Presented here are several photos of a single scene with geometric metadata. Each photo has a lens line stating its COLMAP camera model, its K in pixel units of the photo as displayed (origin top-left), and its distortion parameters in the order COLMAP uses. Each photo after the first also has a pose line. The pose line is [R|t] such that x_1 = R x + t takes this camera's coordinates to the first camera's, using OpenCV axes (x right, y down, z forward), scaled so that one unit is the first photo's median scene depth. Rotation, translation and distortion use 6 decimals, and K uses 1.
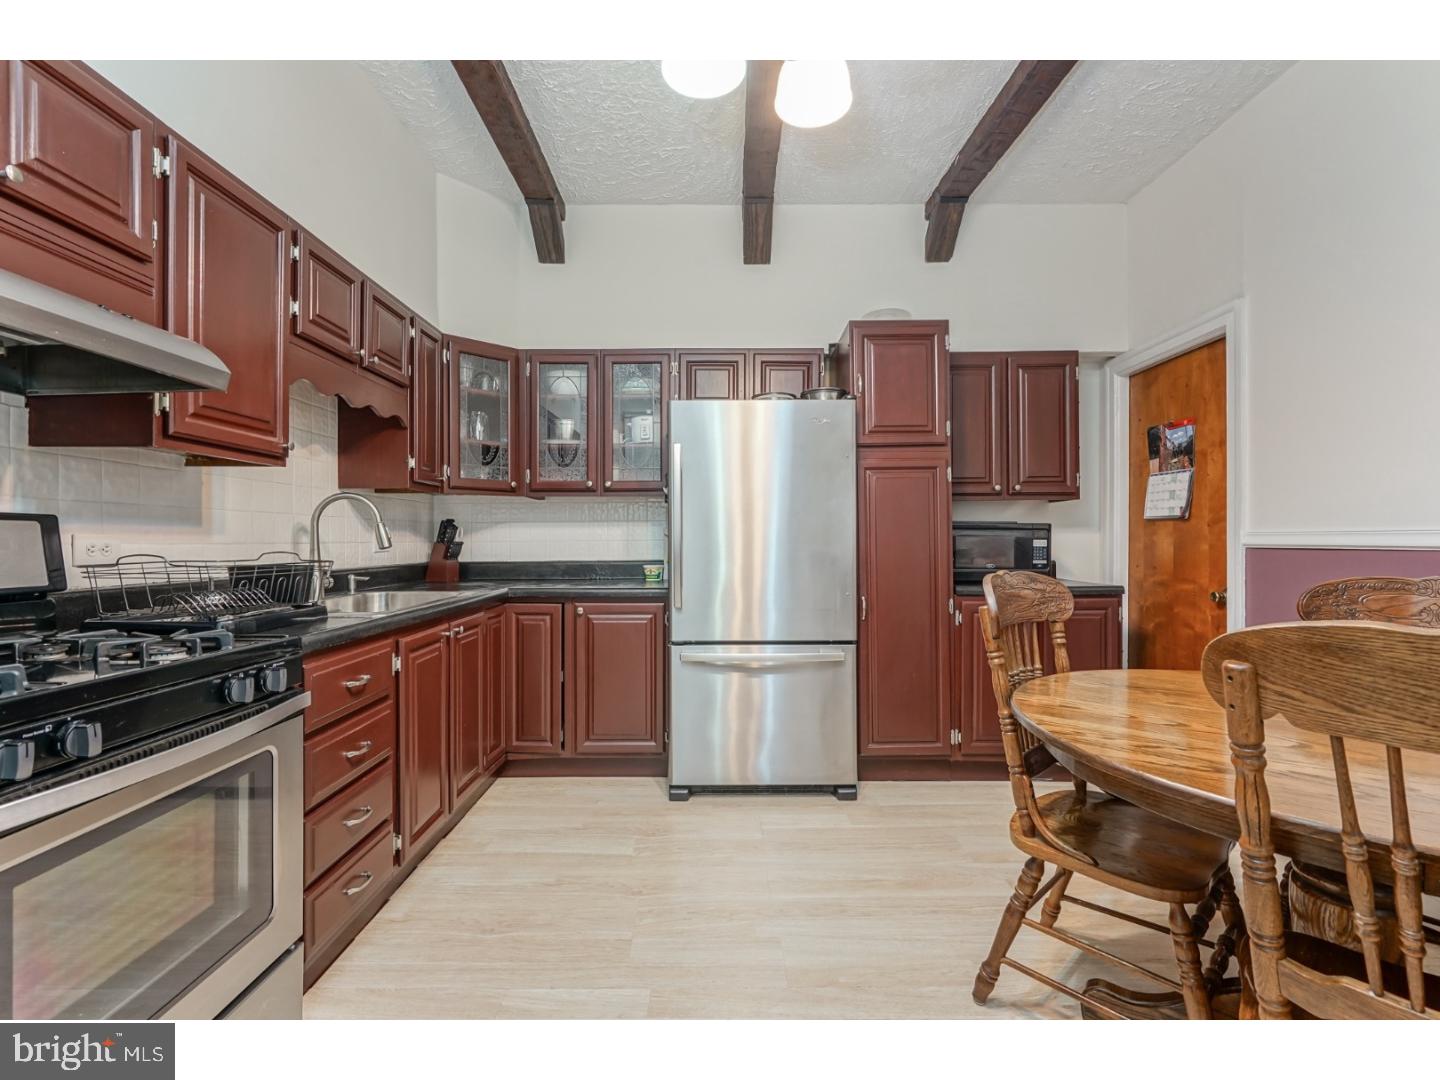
lens RADIAL K [[663.7, 0, 701.0], [0, 663.7, 537.1], [0, 0, 1]] dist [-0.012064, 0.004359]
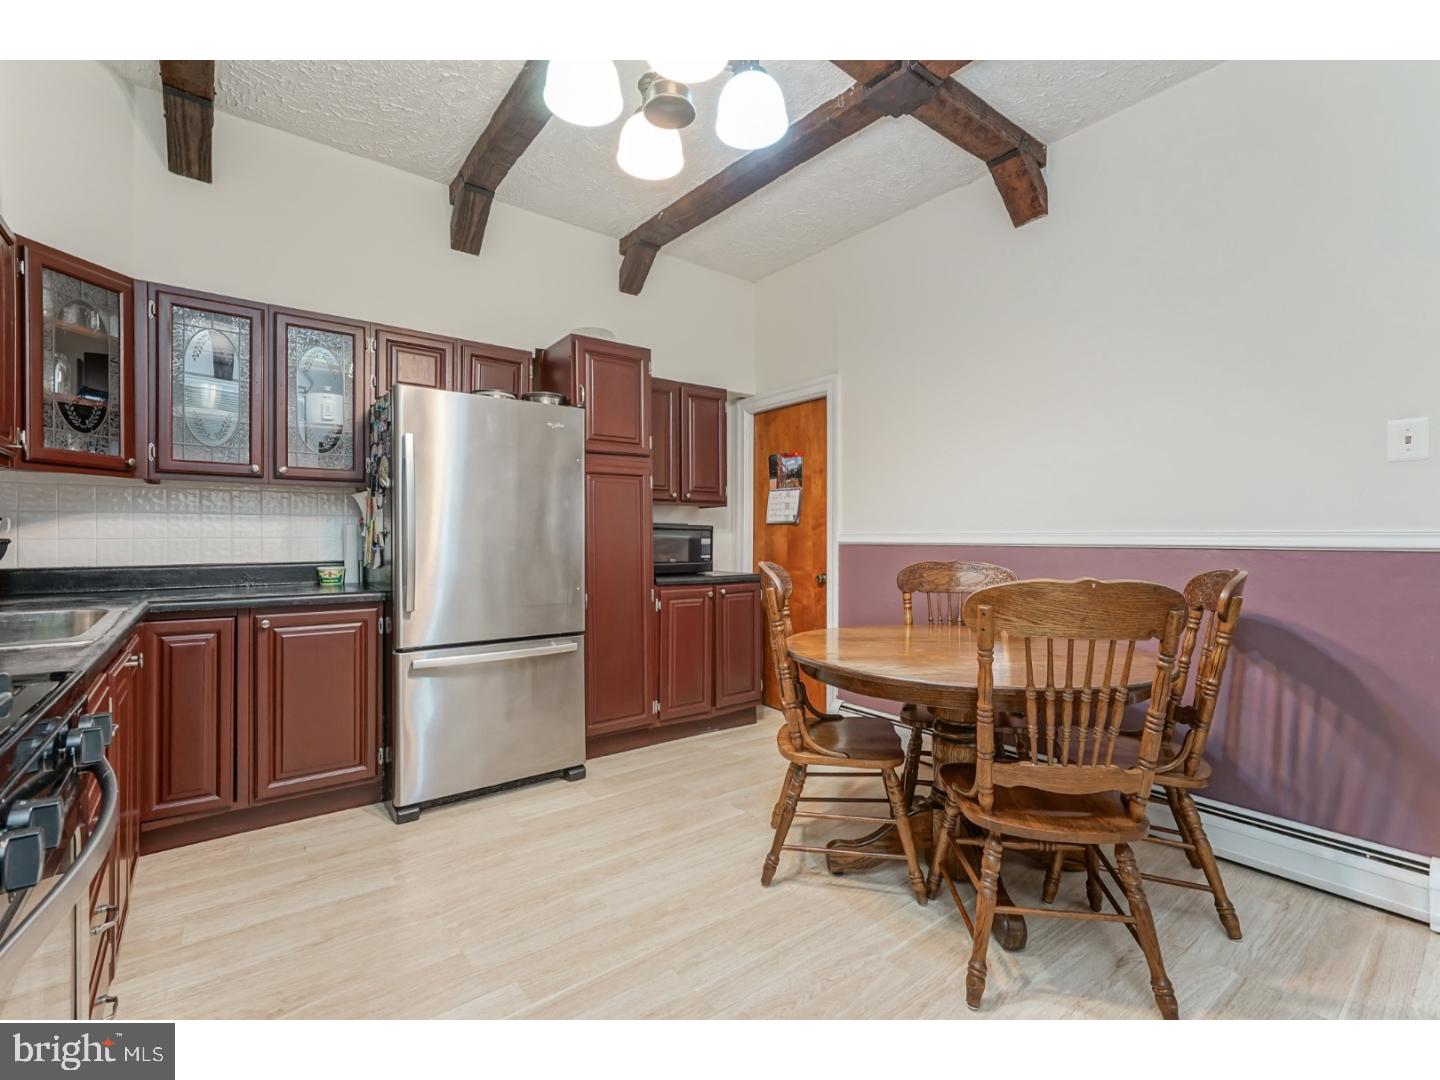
lens RADIAL K [[663.7, 0, 728.6], [0, 663.7, 538.2], [0, 0, 1]] dist [-0.012064, 0.004359]
pose [[0.774399, 0.002700, 0.632692, -0.256529], [-0.004665, 0.999988, 0.001444, 0.001389], [-0.632681, -0.004070, 0.774402, 0.009423]]
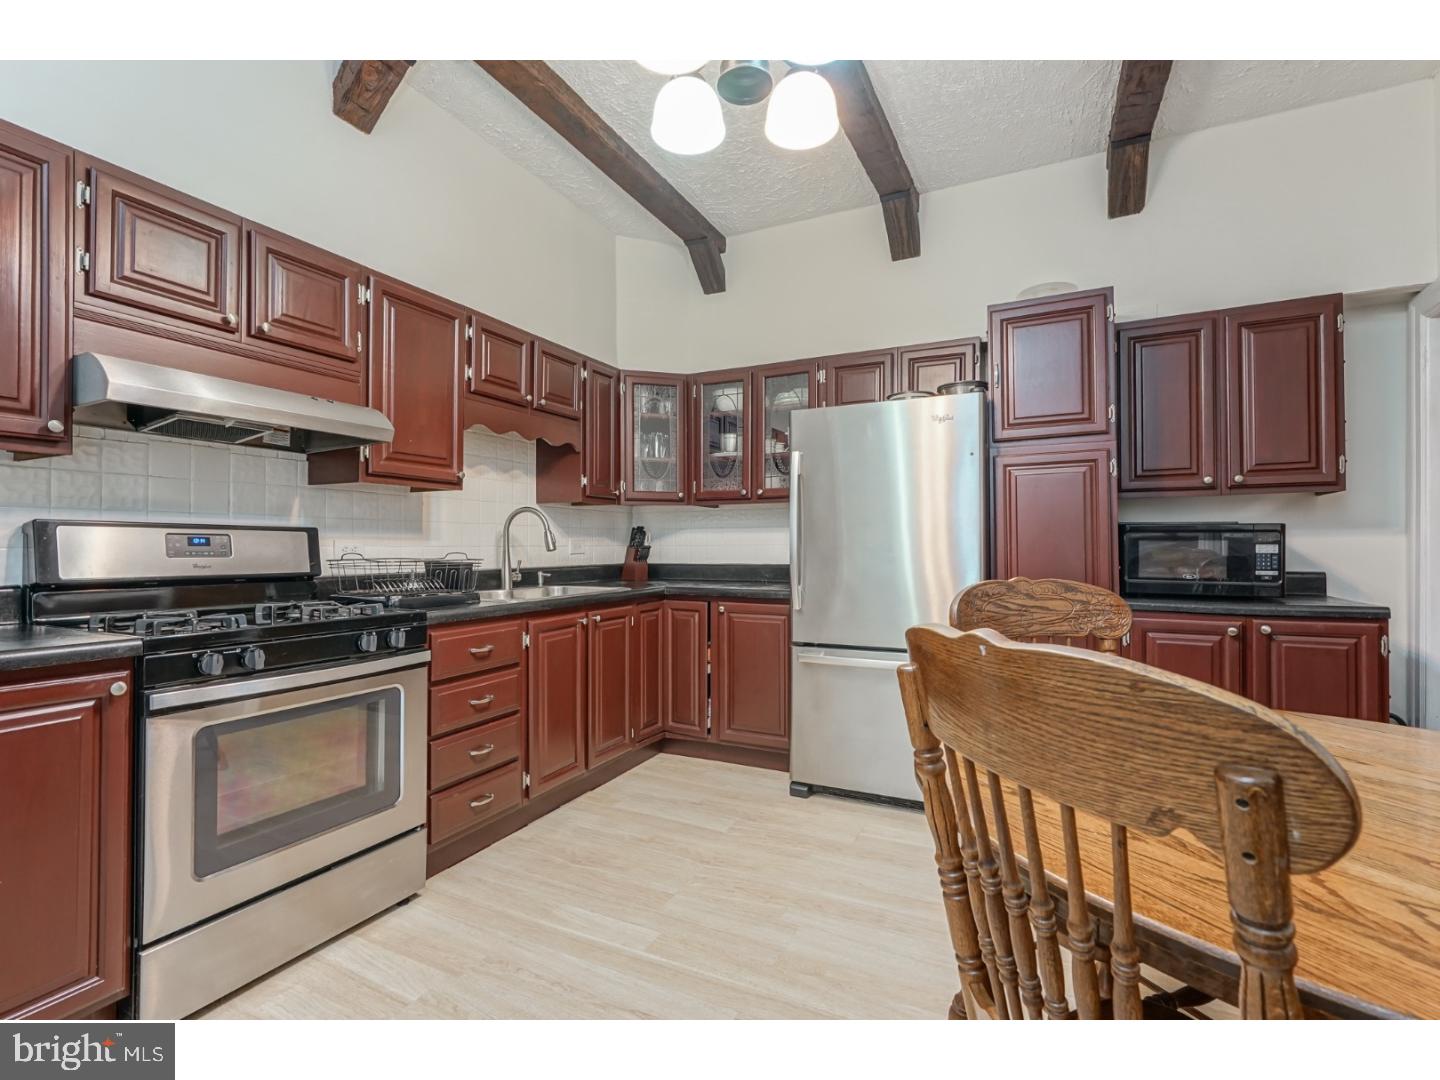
lens RADIAL K [[663.7, 0, 689.0], [0, 663.7, 538.8], [0, 0, 1]] dist [-0.012064, 0.004359]
pose [[0.892634, -0.003732, -0.450766, 0.267468], [0.001228, 0.999982, -0.005847, 0.001396], [0.450780, 0.004666, 0.892623, -0.003709]]
